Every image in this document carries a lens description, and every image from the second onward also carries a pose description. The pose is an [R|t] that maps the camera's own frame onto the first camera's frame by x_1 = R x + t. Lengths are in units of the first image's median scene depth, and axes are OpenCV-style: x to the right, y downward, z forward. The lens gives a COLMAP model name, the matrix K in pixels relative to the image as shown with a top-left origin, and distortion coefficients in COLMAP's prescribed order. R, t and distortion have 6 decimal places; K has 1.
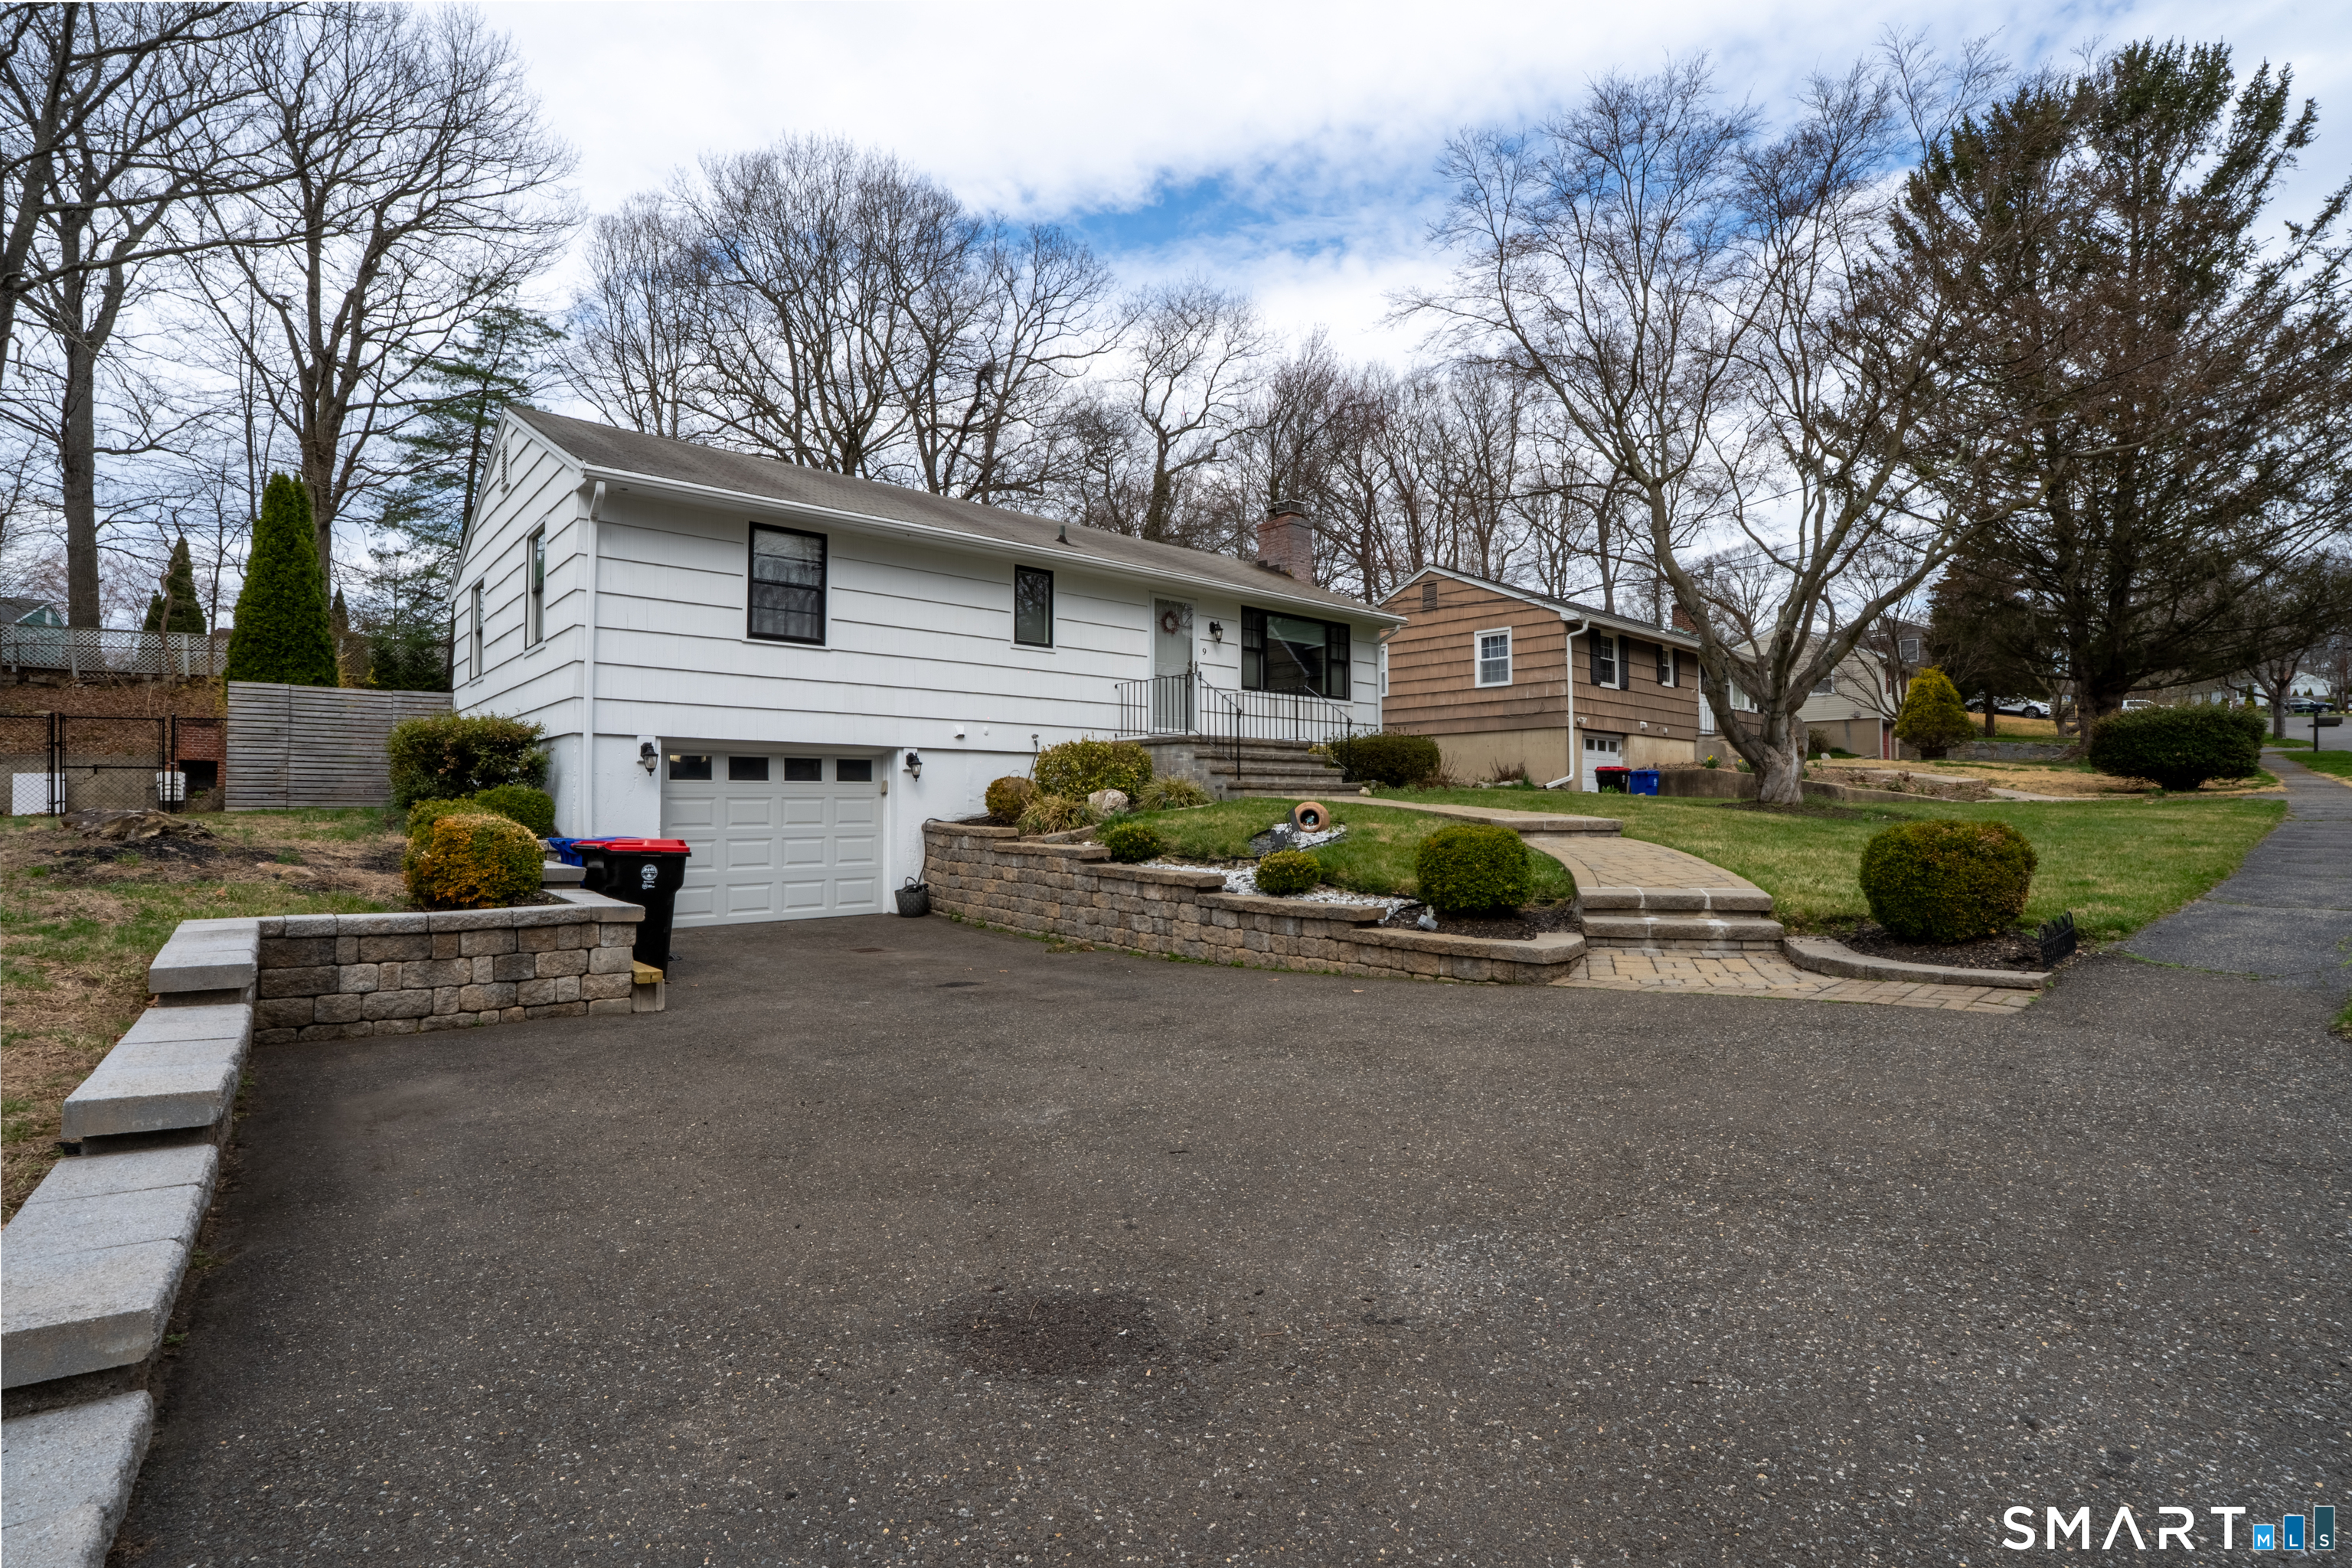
lens RADIAL K [[1118.8, 0, 1179.7], [0, 1118.8, 792.9], [0, 0, 1]] dist [-0.069273, 0.026848]
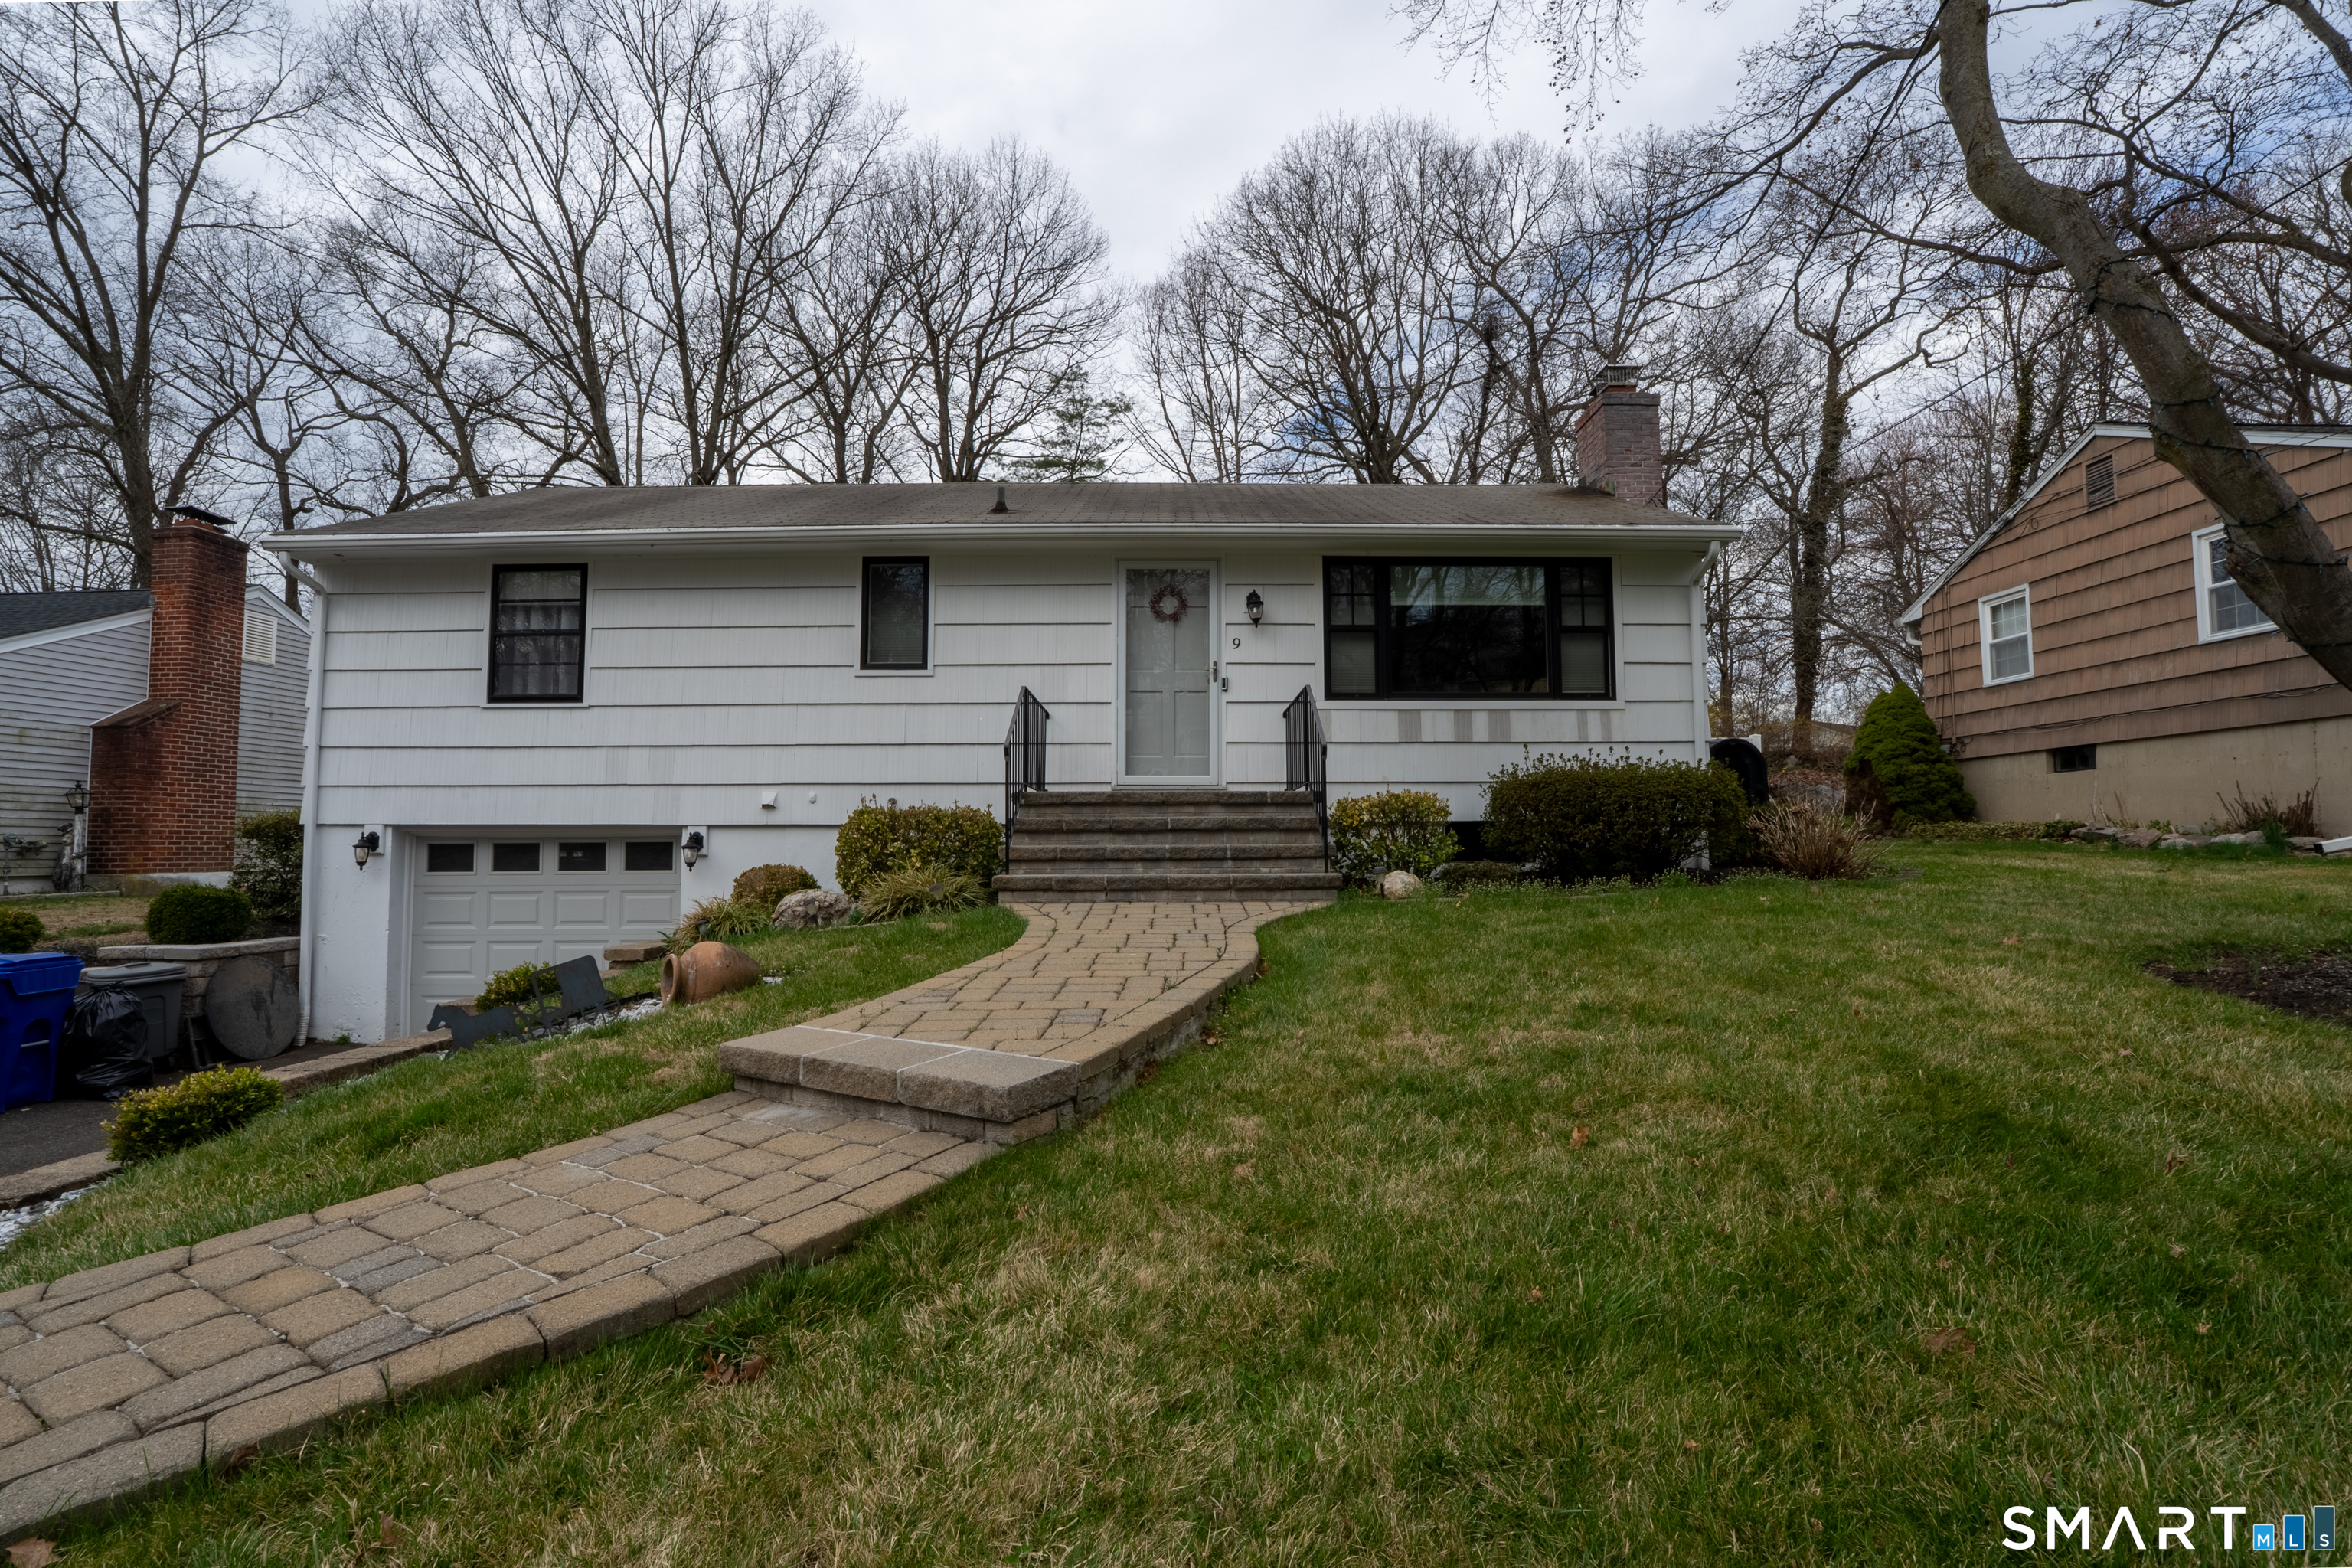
lens RADIAL K [[1118.8, 0, 1179.7], [0, 1118.8, 792.9], [0, 0, 1]] dist [-0.069273, 0.026848]
pose [[0.734967, -0.039771, -0.676935, 0.464201], [0.013621, 0.998943, -0.043901, -0.023629], [0.677966, 0.023045, 0.734732, 0.627666]]
